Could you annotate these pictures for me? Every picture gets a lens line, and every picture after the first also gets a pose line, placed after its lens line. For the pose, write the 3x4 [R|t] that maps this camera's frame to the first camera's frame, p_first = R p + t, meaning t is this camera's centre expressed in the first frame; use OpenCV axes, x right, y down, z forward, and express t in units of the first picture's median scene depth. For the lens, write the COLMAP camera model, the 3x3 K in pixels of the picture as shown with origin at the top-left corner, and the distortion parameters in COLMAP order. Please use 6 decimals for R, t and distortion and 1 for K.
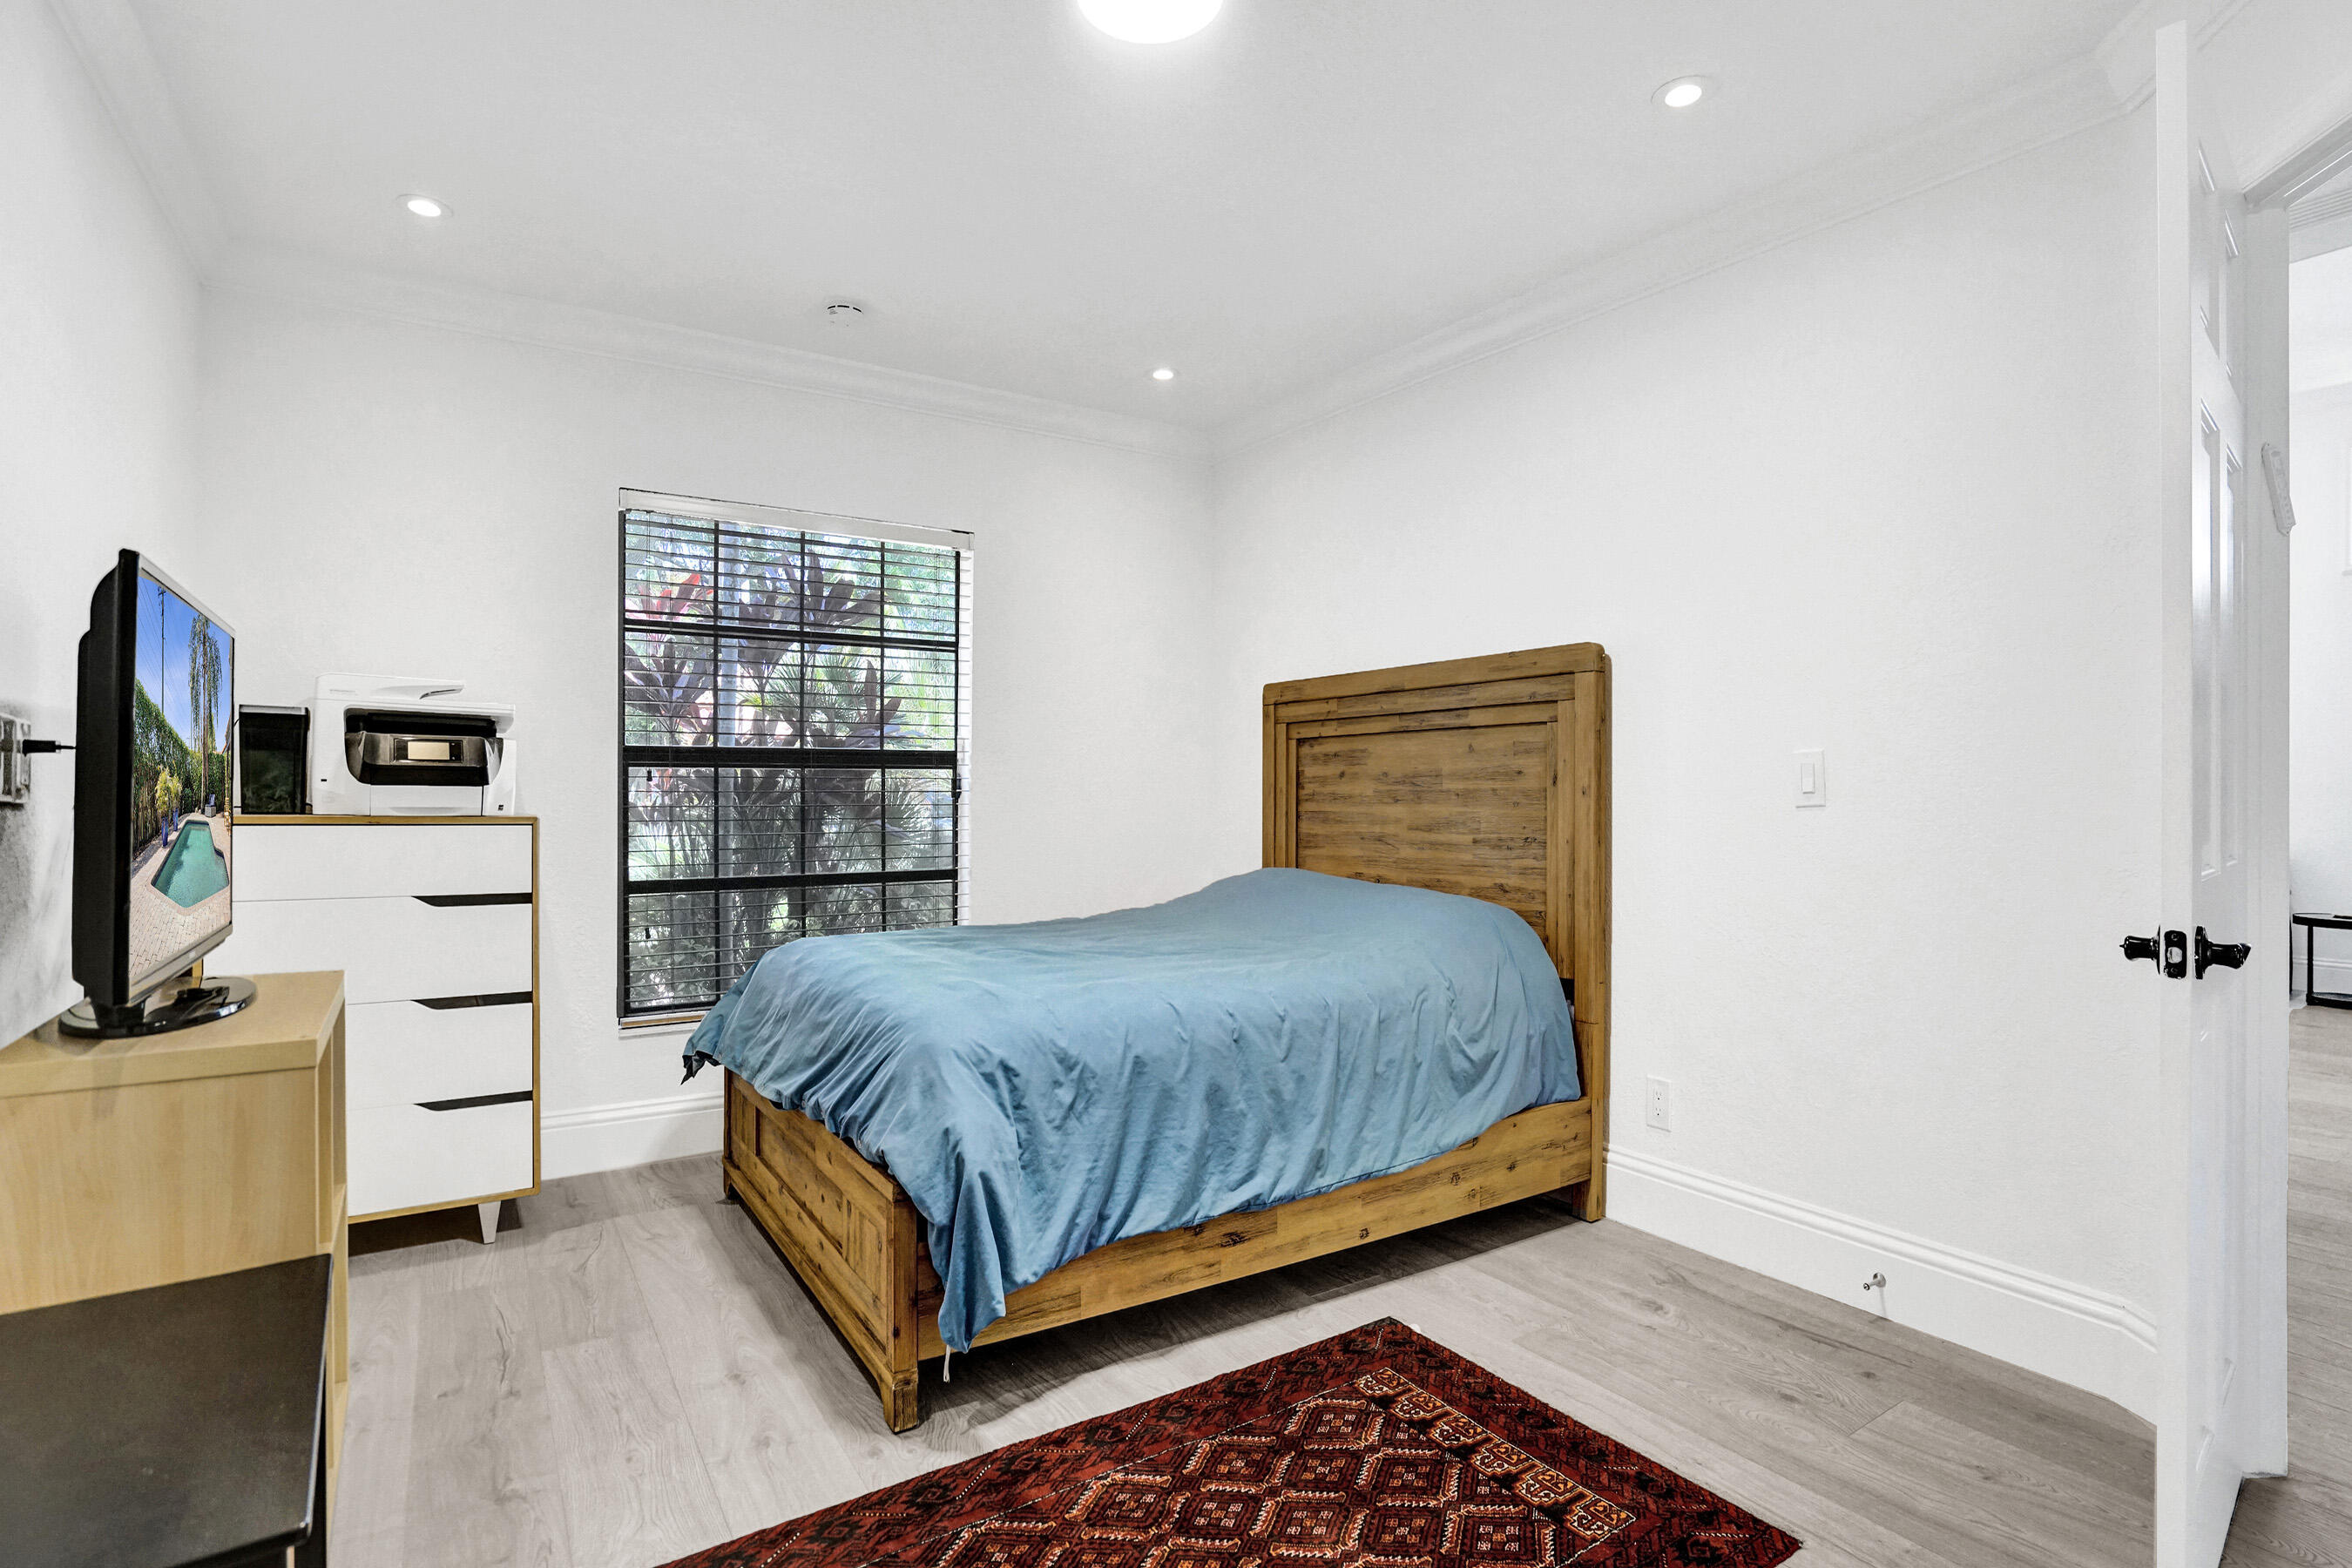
lens RADIAL K [[1160.4, 0, 1178.7], [0, 1160.4, 809.7], [0, 0, 1]] dist [-0.052449, 0.022956]
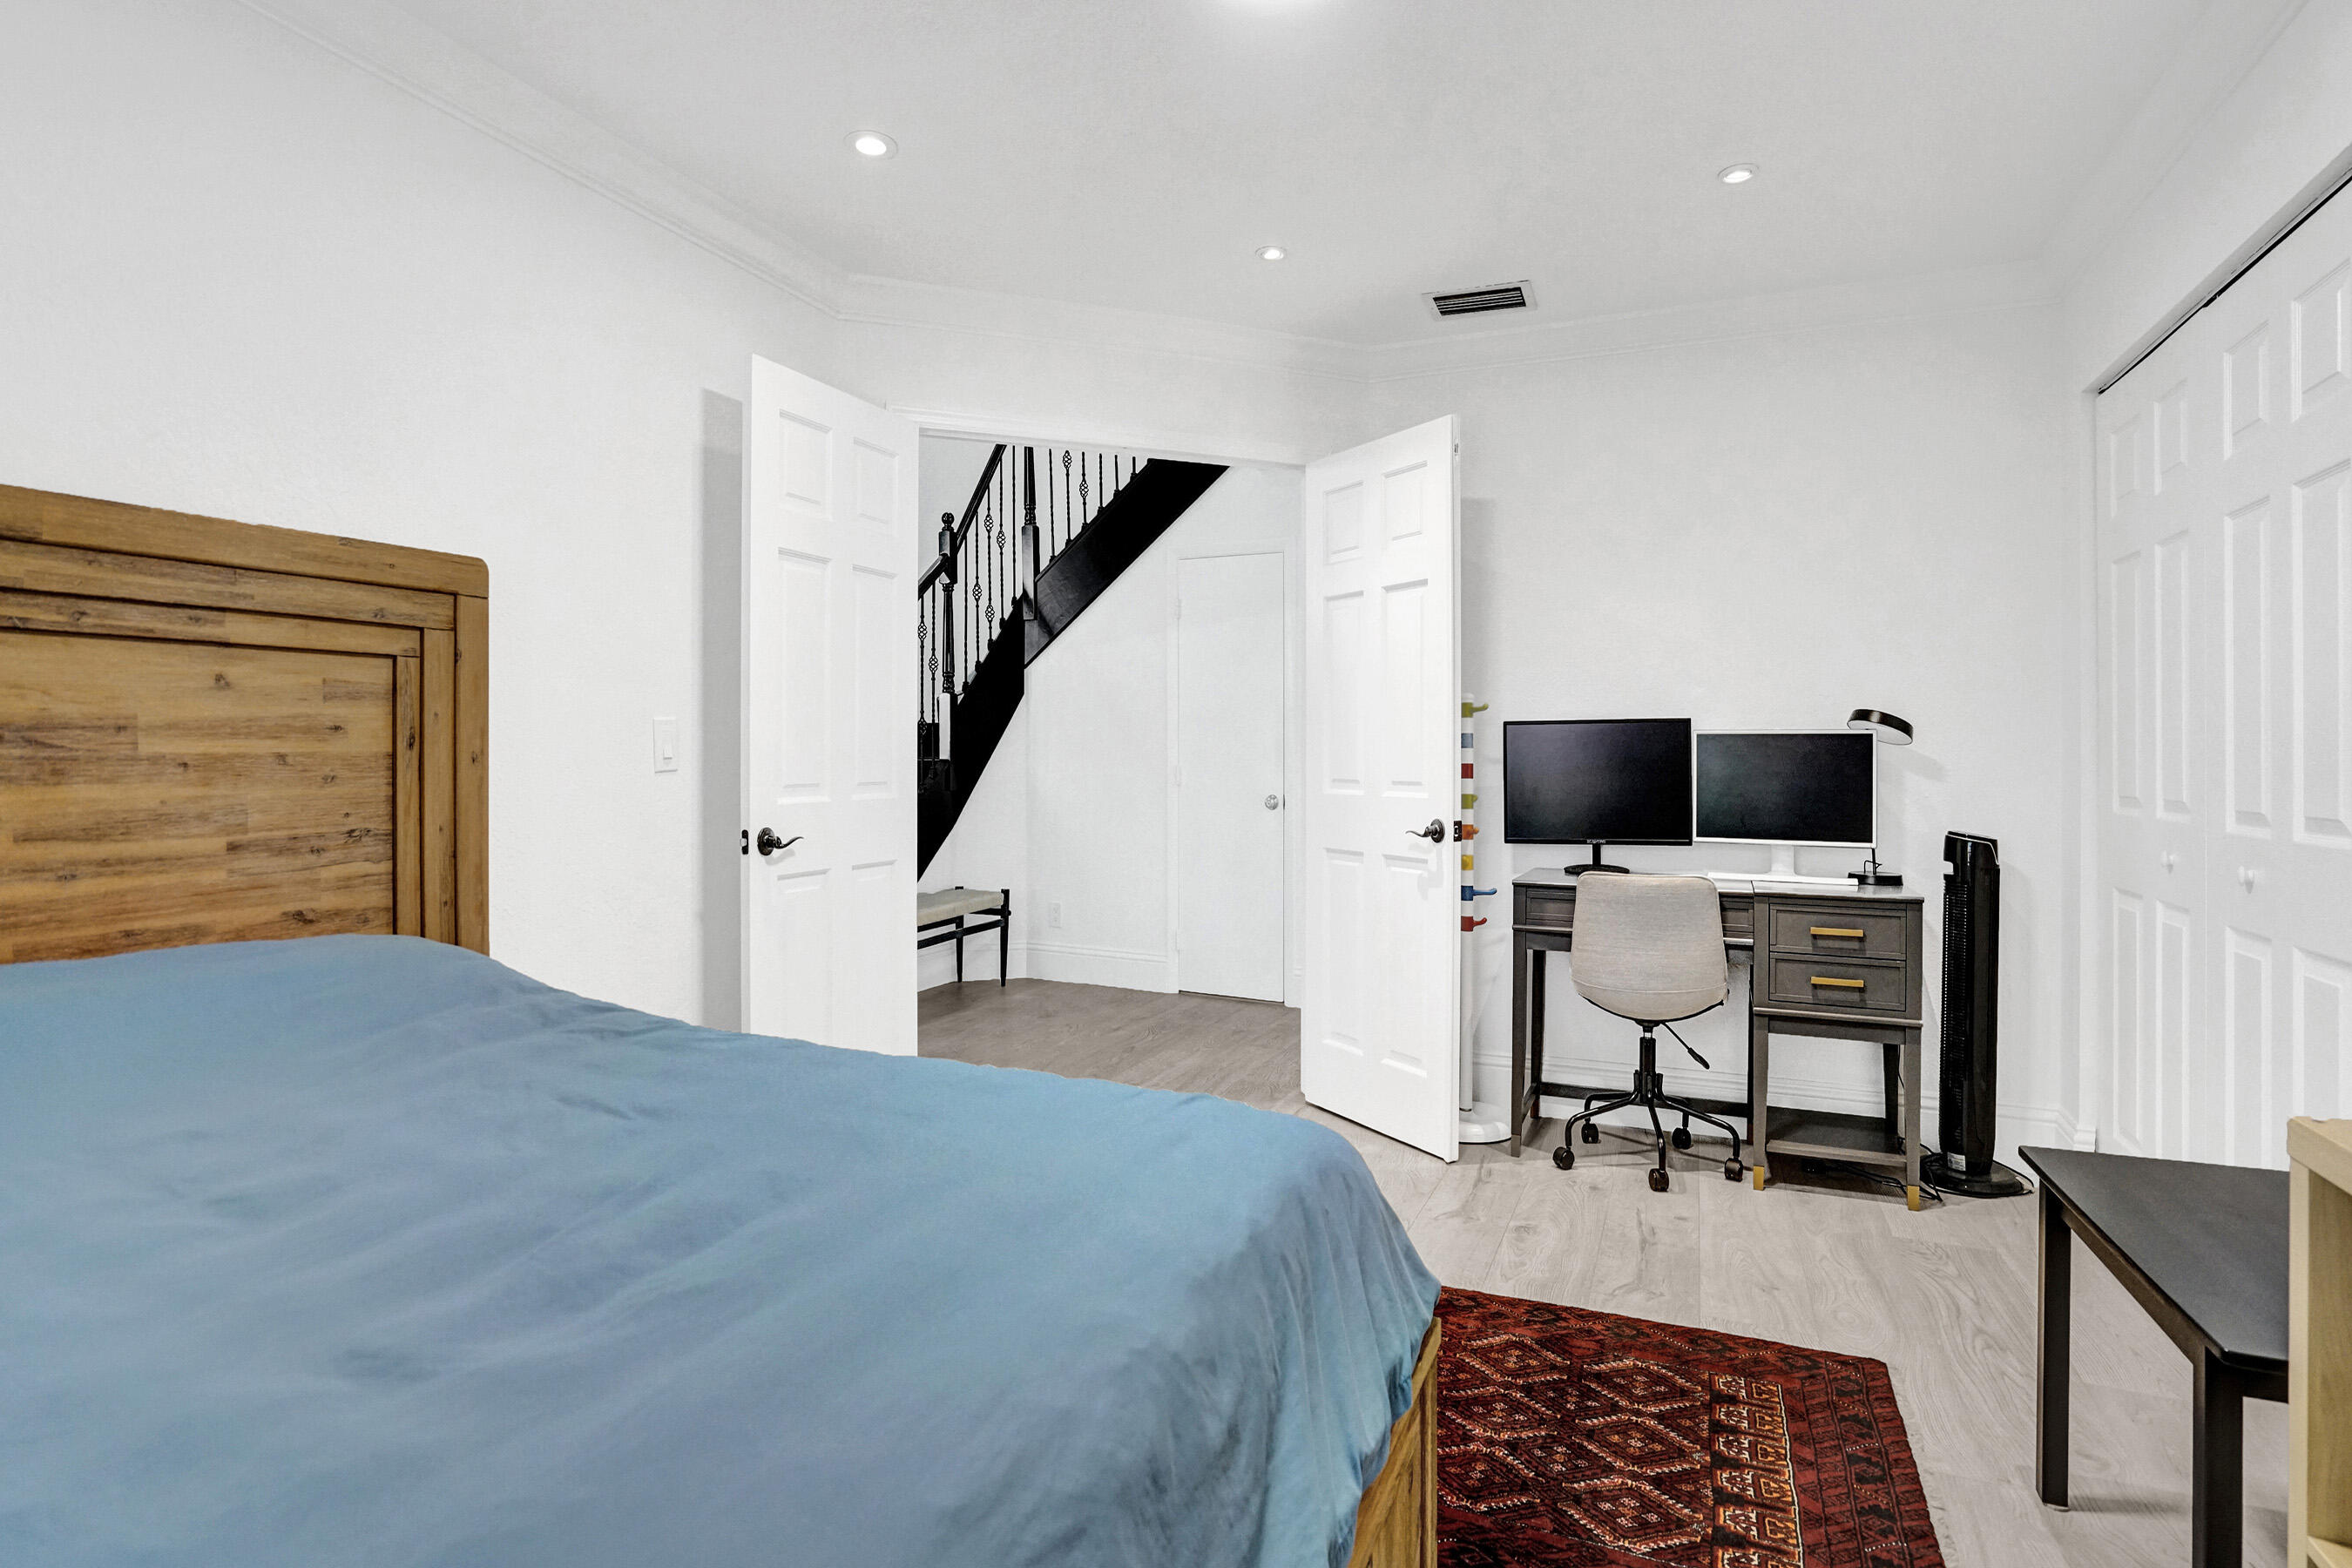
lens RADIAL K [[1188.8, 0, 1177.1], [0, 1188.8, 748.2], [0, 0, 1]] dist [-0.054479, 0.023888]
pose [[-0.549229, -0.000222, 0.835672, -0.467420], [0.006472, 0.999969, 0.004520, -0.020217], [-0.835647, 0.007891, -0.549210, 0.921179]]
